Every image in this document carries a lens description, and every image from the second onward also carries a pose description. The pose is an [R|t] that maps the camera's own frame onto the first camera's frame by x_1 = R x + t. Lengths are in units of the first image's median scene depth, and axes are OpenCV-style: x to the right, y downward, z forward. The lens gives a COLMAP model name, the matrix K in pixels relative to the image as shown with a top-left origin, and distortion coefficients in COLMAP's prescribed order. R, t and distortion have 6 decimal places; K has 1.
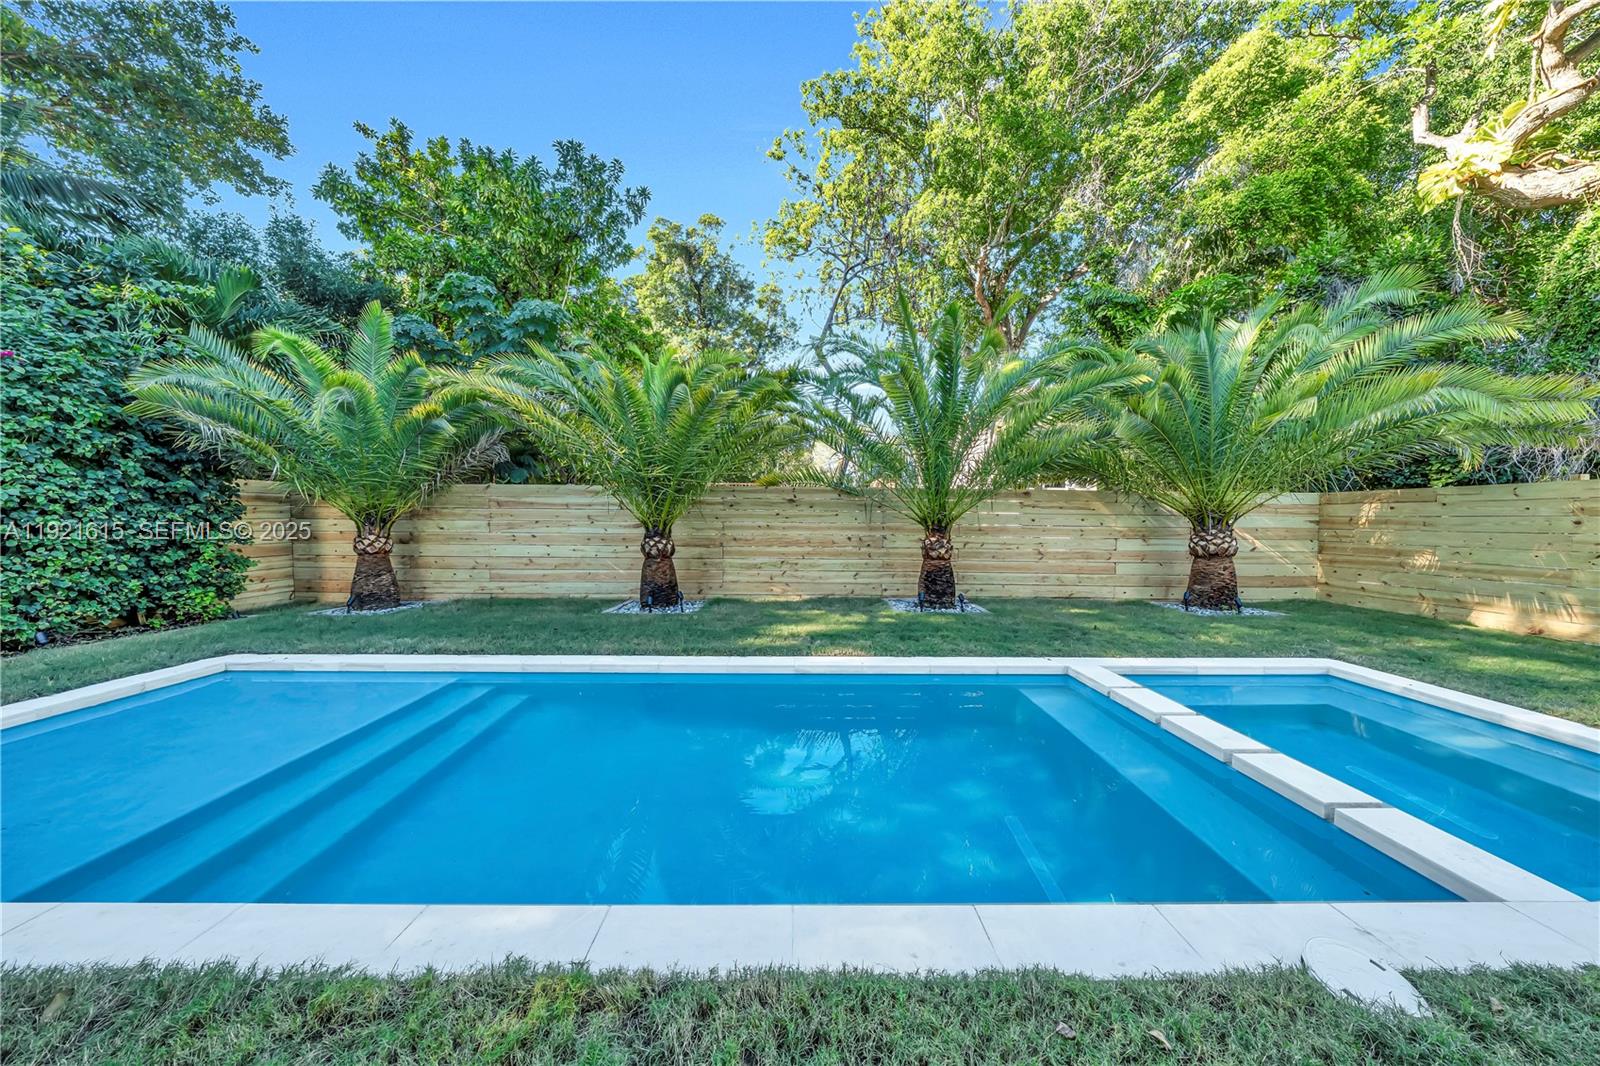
lens RADIAL K [[556.1, 0, 803.2], [0, 556.1, 518.2], [0, 0, 1]] dist [-0.000497, -0.000065]
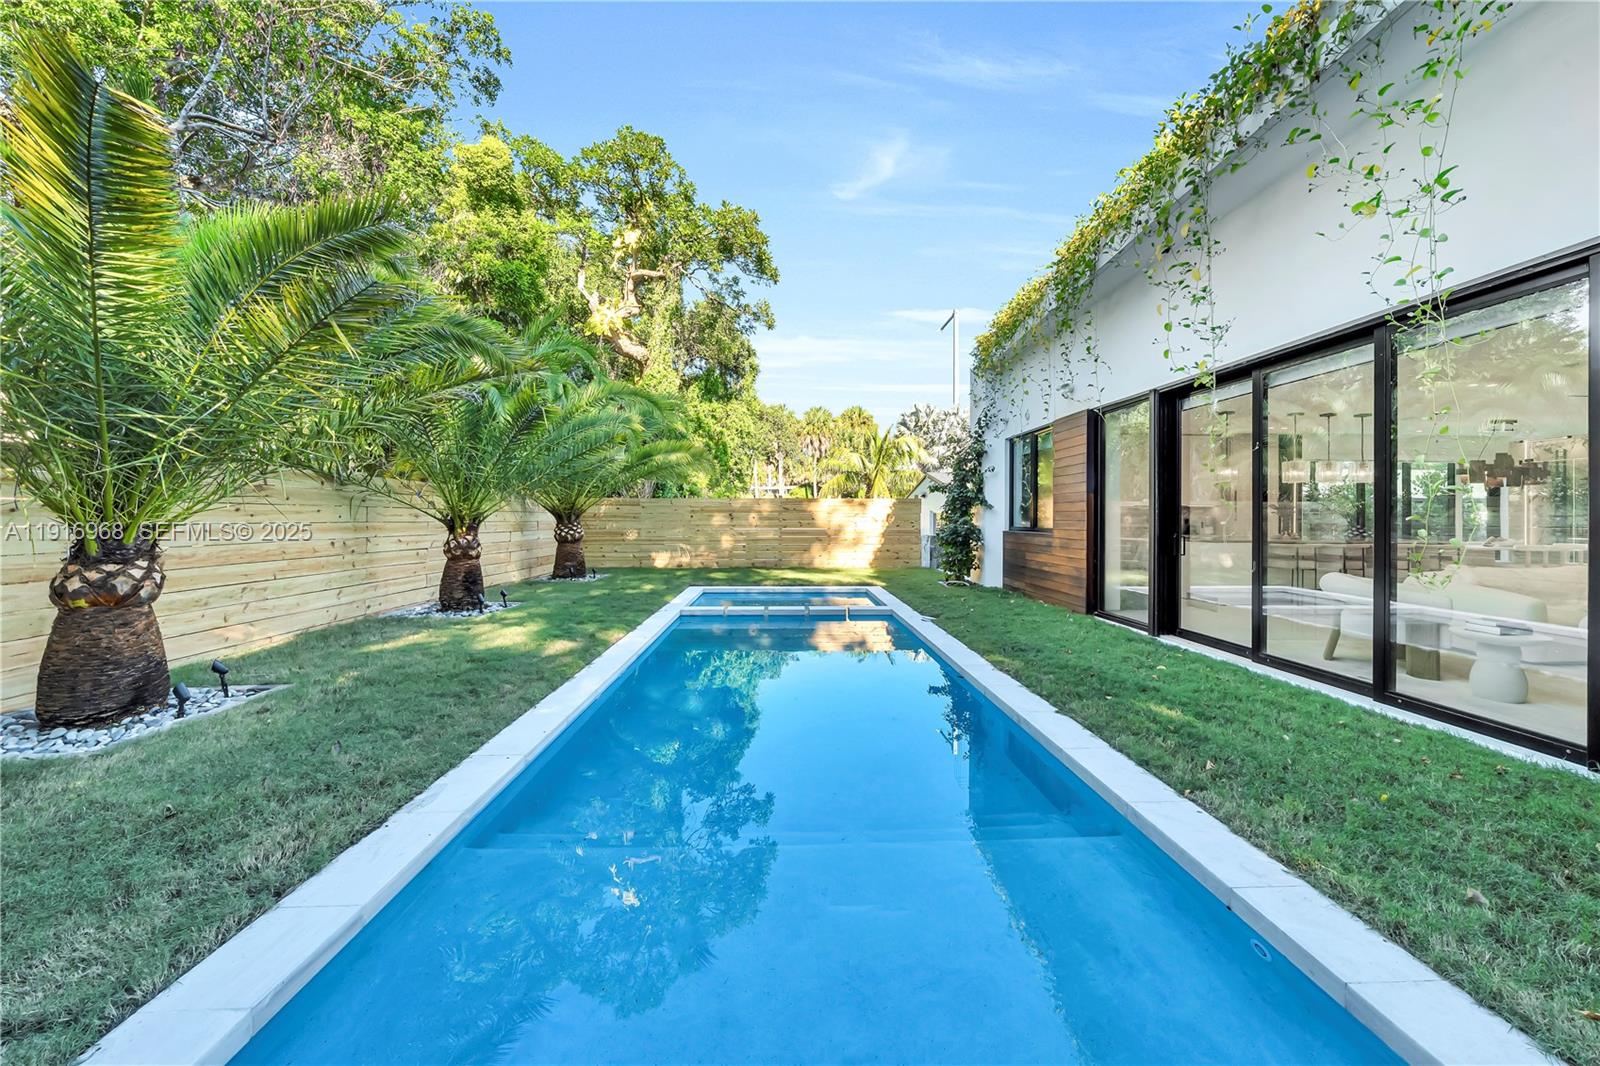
lens RADIAL K [[554.1, 0, 797.0], [0, 554.1, 505.4], [0, 0, 1]] dist [-0.007682, 0.000197]
pose [[-0.010315, 0.013150, 0.999860, -0.647044], [-0.004235, 0.999904, -0.013194, -0.006134], [-0.999938, -0.004371, -0.010259, 0.414144]]
